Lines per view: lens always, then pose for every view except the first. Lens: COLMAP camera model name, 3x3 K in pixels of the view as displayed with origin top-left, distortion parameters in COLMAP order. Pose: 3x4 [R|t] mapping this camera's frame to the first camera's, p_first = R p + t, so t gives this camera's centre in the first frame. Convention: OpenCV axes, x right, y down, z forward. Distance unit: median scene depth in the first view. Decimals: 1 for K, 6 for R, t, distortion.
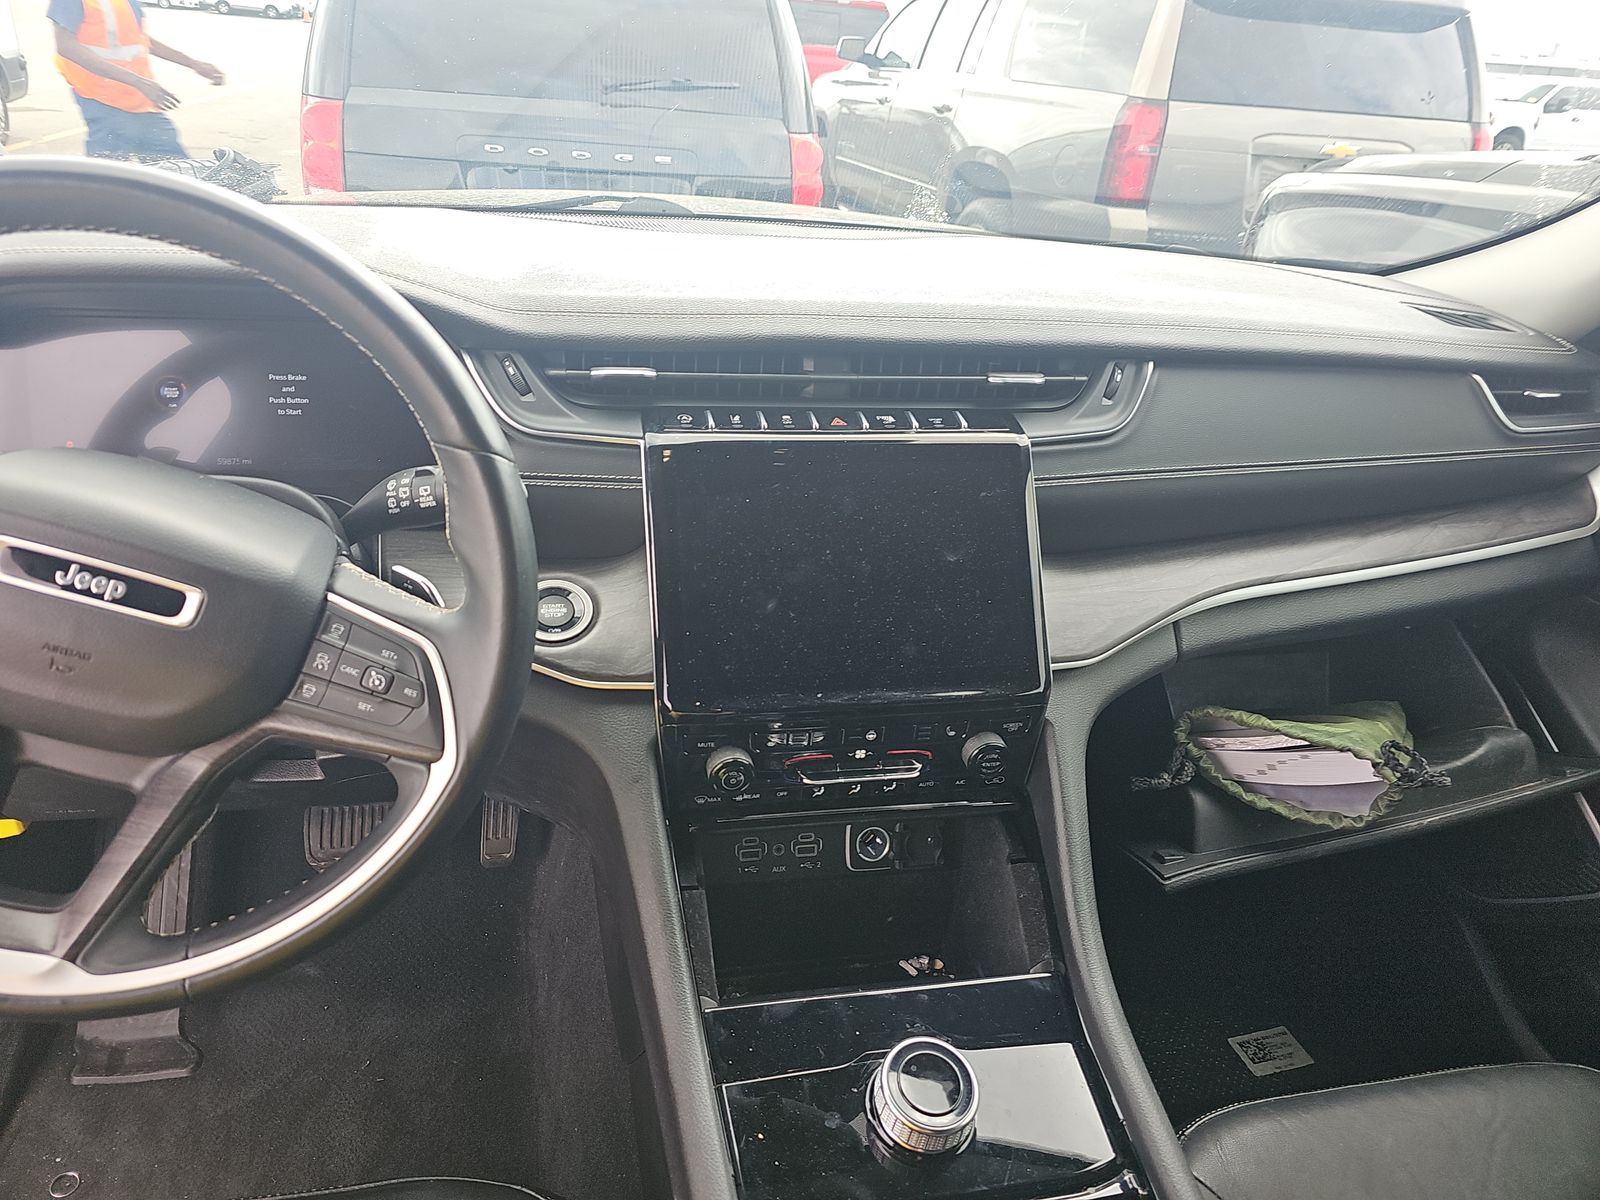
lens RADIAL K [[1080.2, 0, 789.6], [0, 1080.2, 598.6], [0, 0, 1]] dist [0.059627, -0.036103]
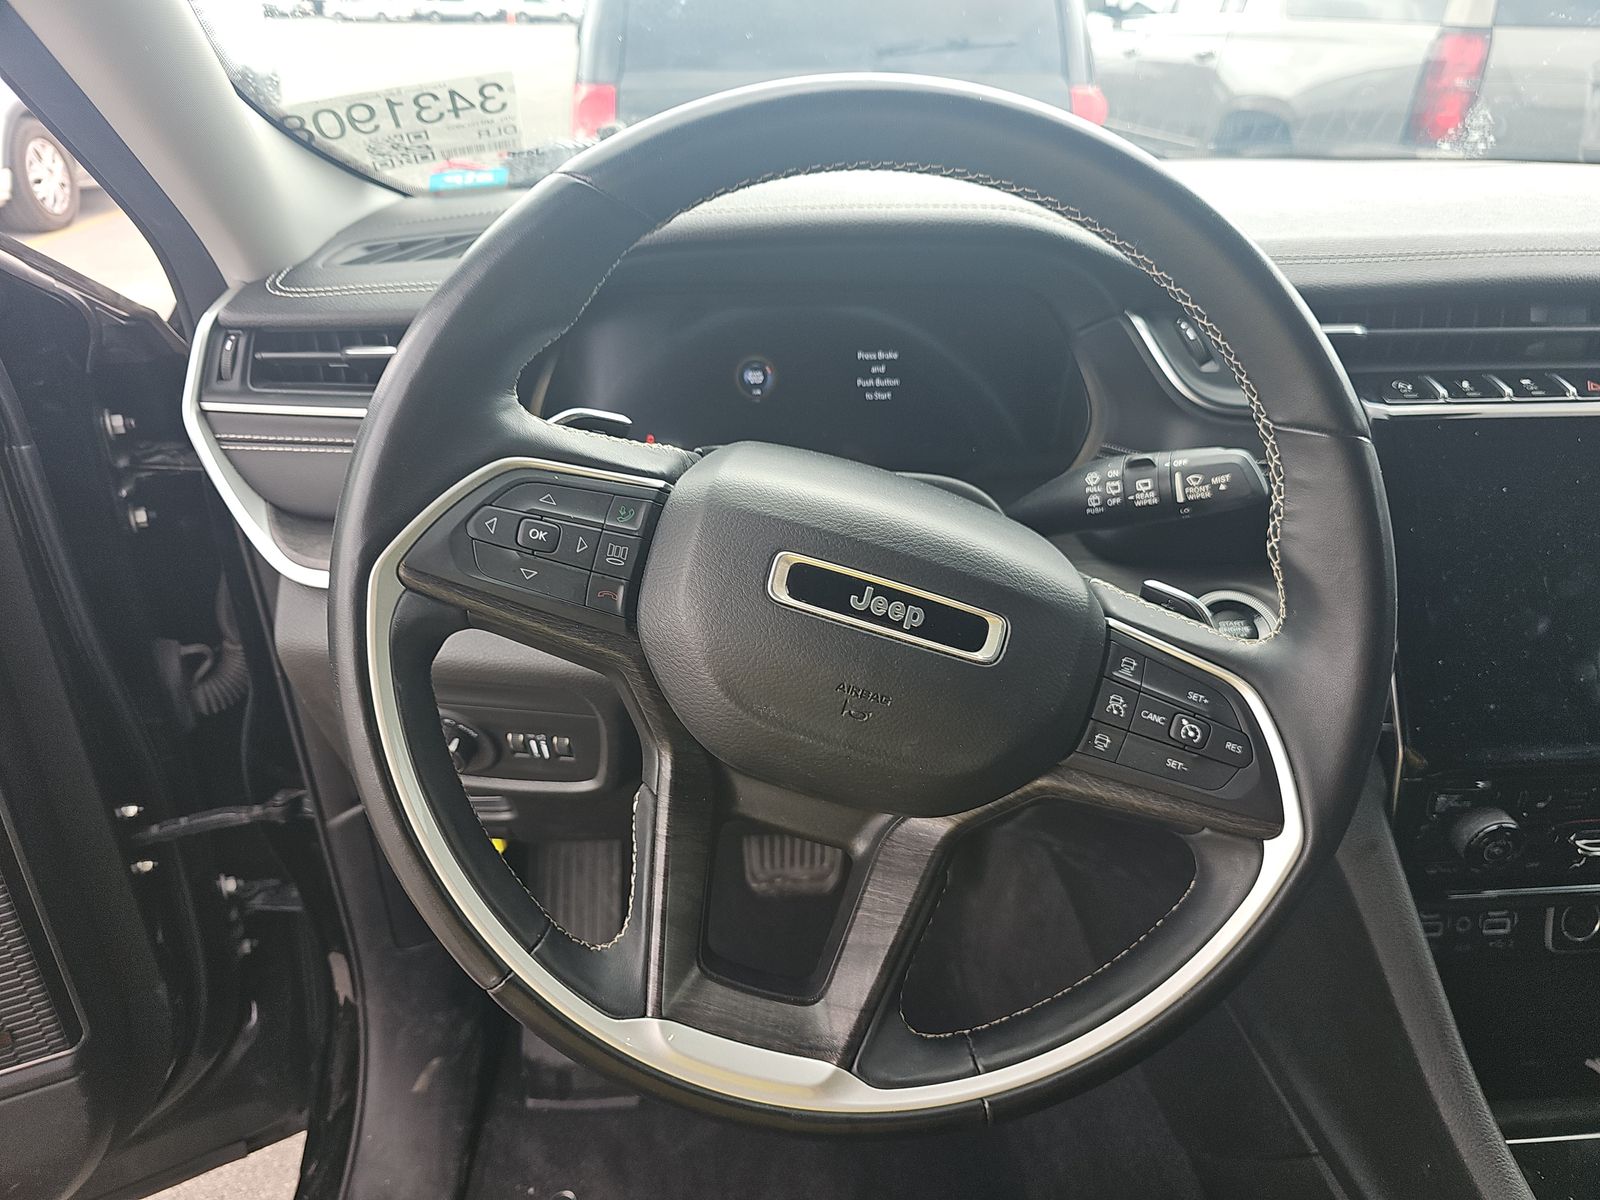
lens RADIAL K [[1091.5, 0, 800.0], [0, 1091.5, 600.0], [0, 0, 1]] dist [0.036040, -0.024560]
pose [[0.989811, 0.001690, -0.142379, -0.508625], [0.000511, 0.999881, 0.015421, -0.028864], [0.142388, -0.015337, 0.989692, 0.171863]]
